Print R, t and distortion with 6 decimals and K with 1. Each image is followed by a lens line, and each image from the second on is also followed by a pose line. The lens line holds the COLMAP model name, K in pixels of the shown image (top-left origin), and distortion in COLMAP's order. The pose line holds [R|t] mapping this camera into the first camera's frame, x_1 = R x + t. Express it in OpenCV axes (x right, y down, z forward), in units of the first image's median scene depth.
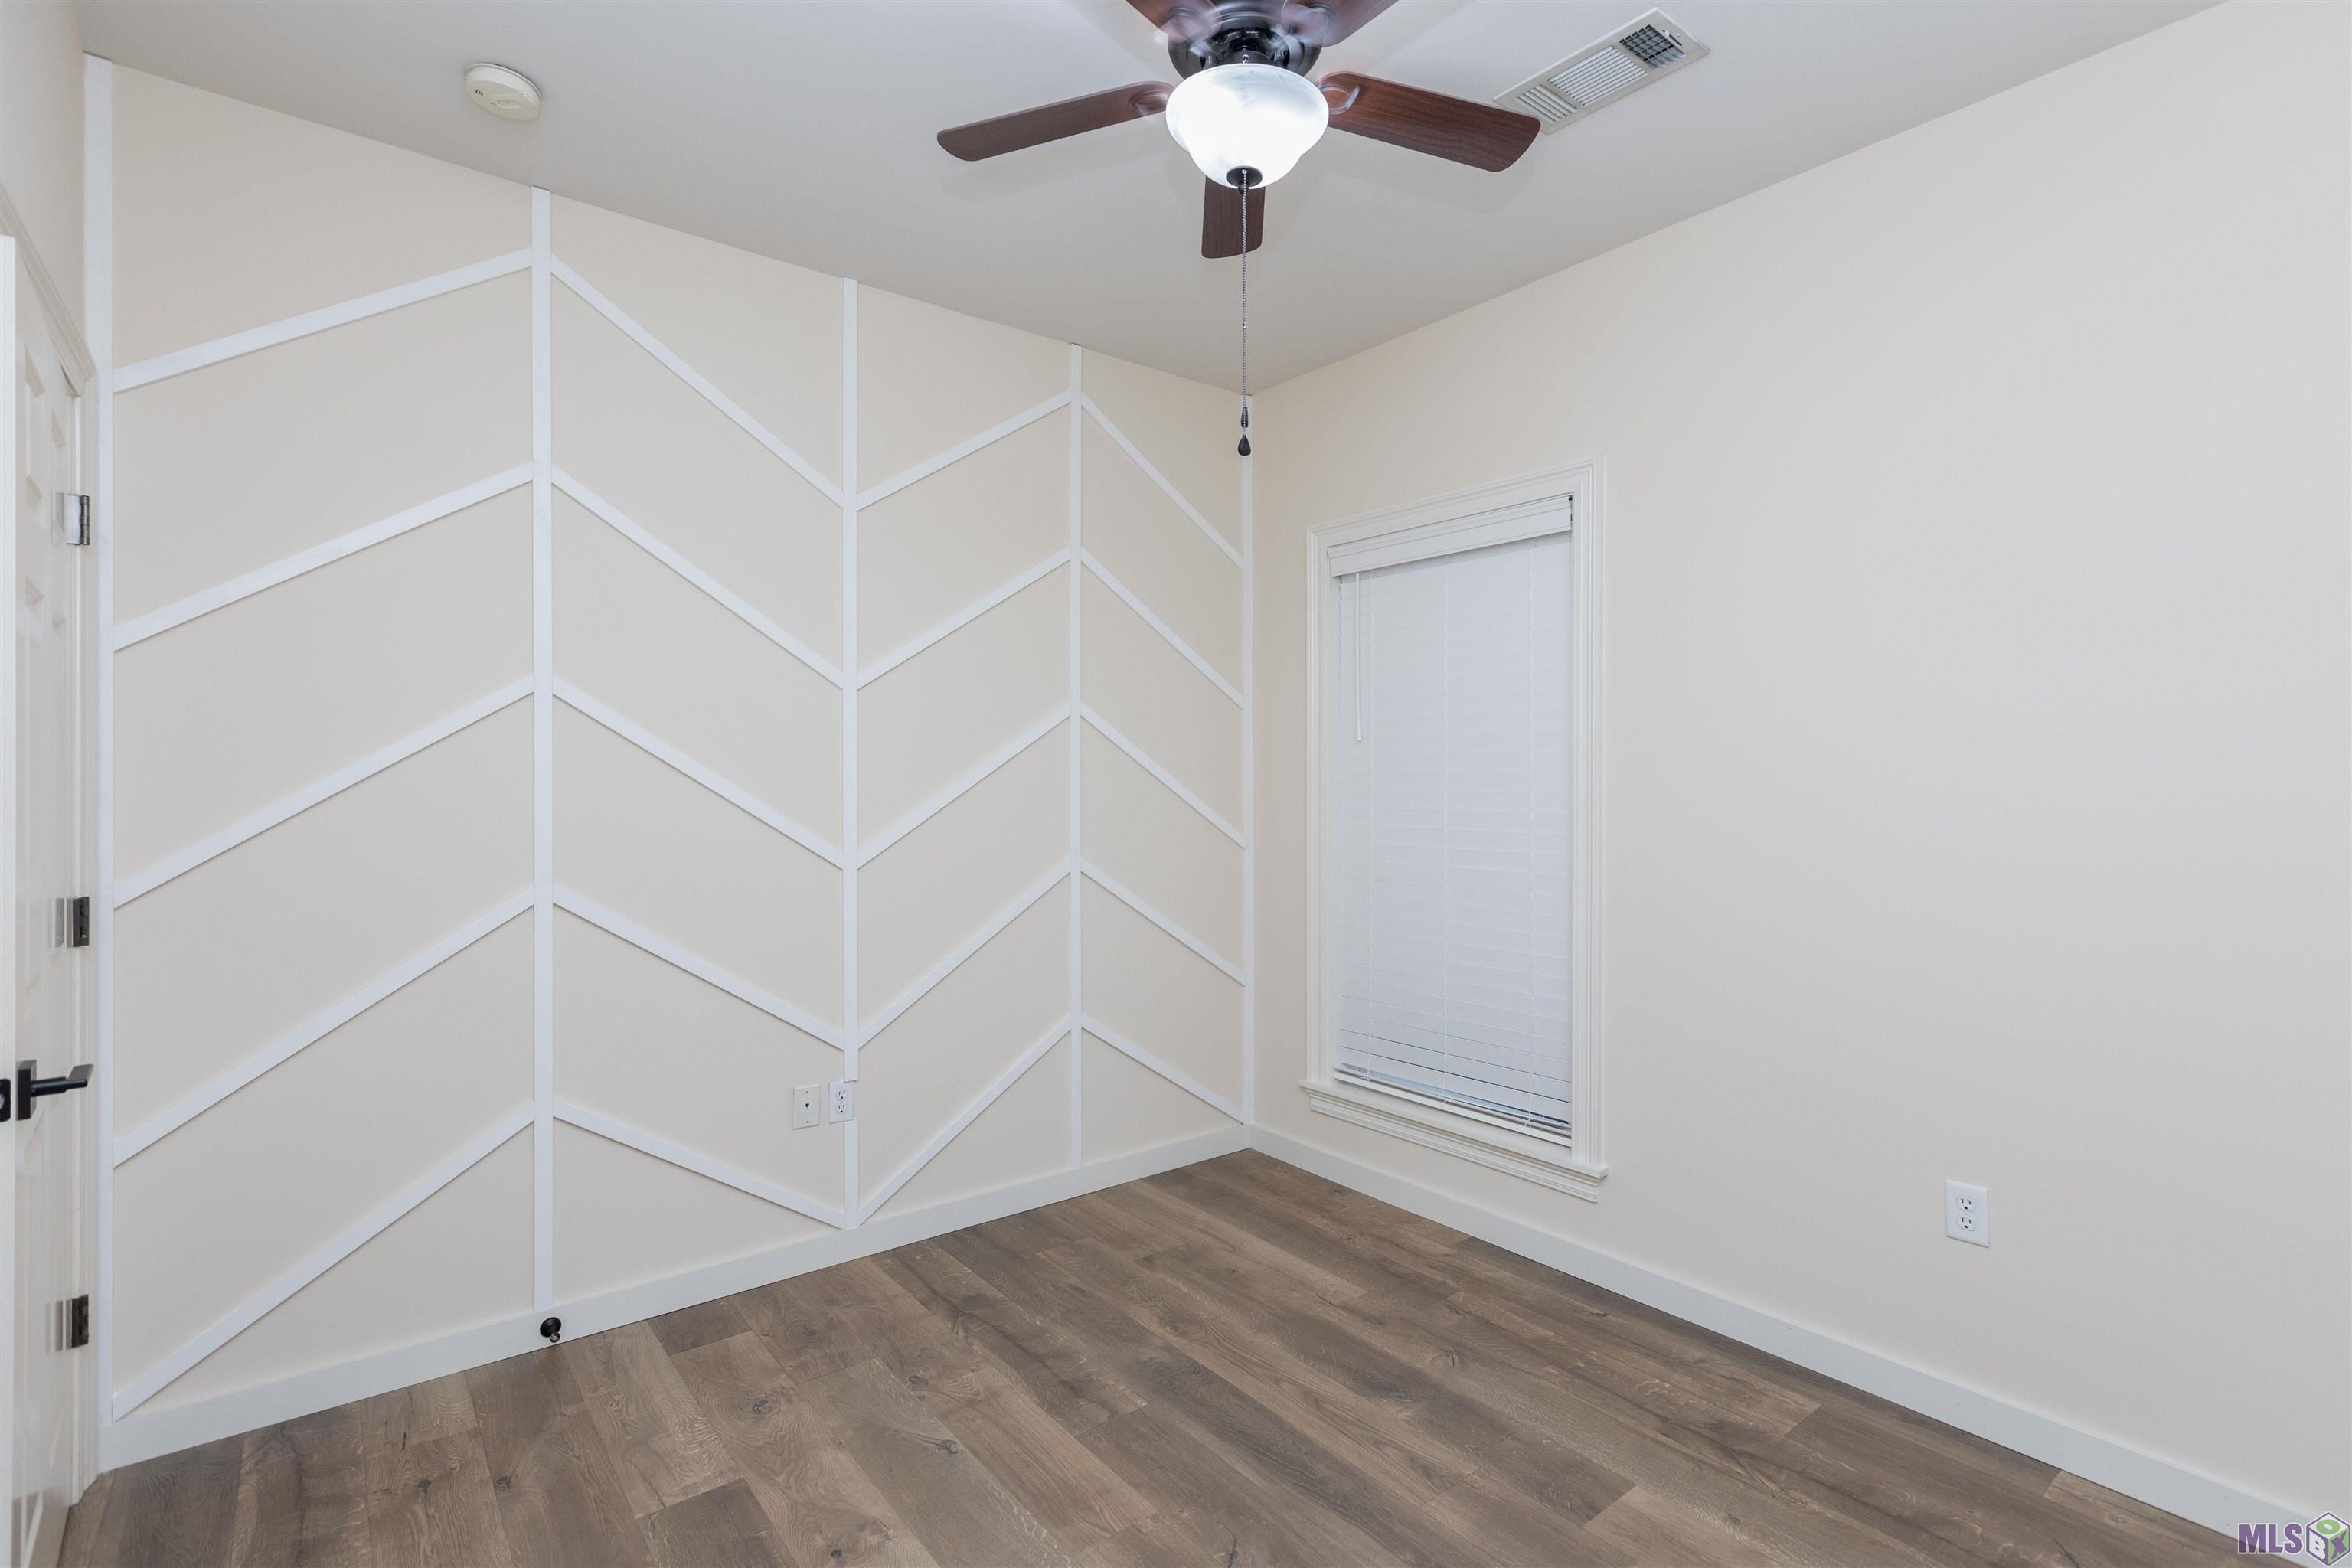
lens RADIAL K [[1062.0, 0, 1182.9], [0, 1062.0, 790.9], [0, 0, 1]] dist [0.001184, -0.000294]
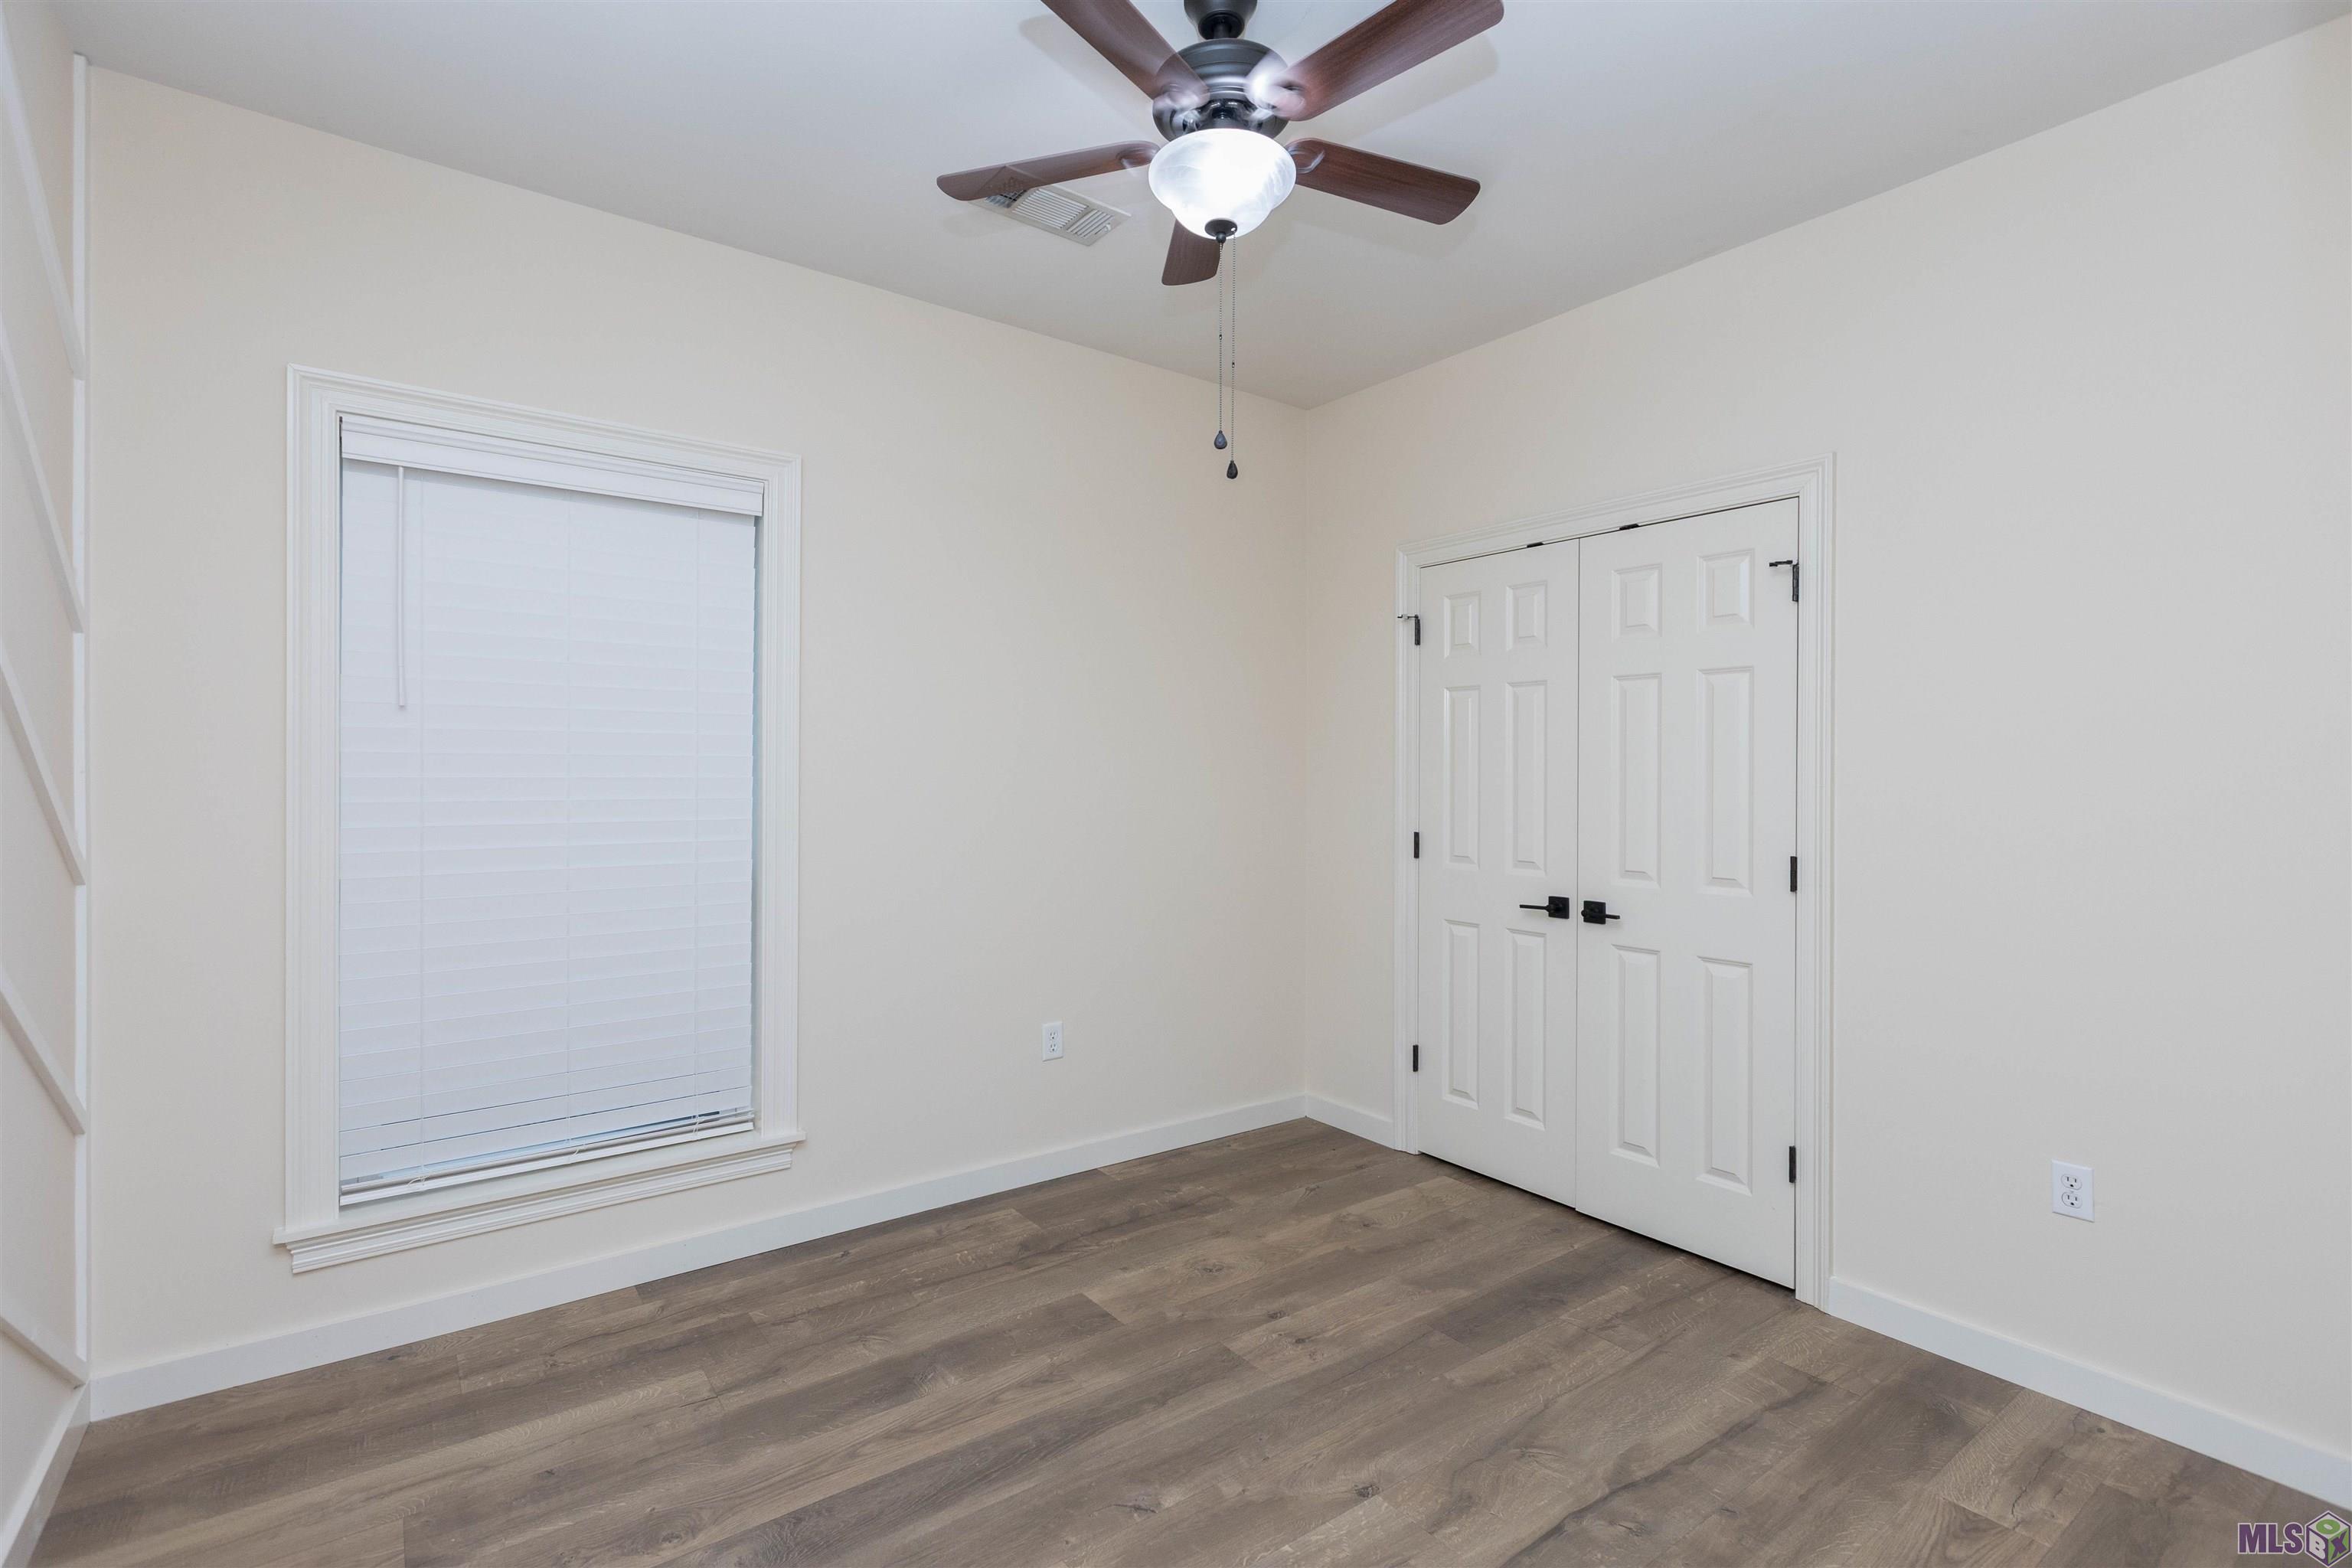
lens RADIAL K [[1057.4, 0, 1133.1], [0, 1057.4, 781.5], [0, 0, 1]] dist [0.000318, -0.000580]
pose [[0.066914, -0.010588, 0.997703, -0.730483], [-0.000970, 0.999943, 0.010677, -0.004992], [-0.997758, -0.001683, 0.066900, 0.693344]]
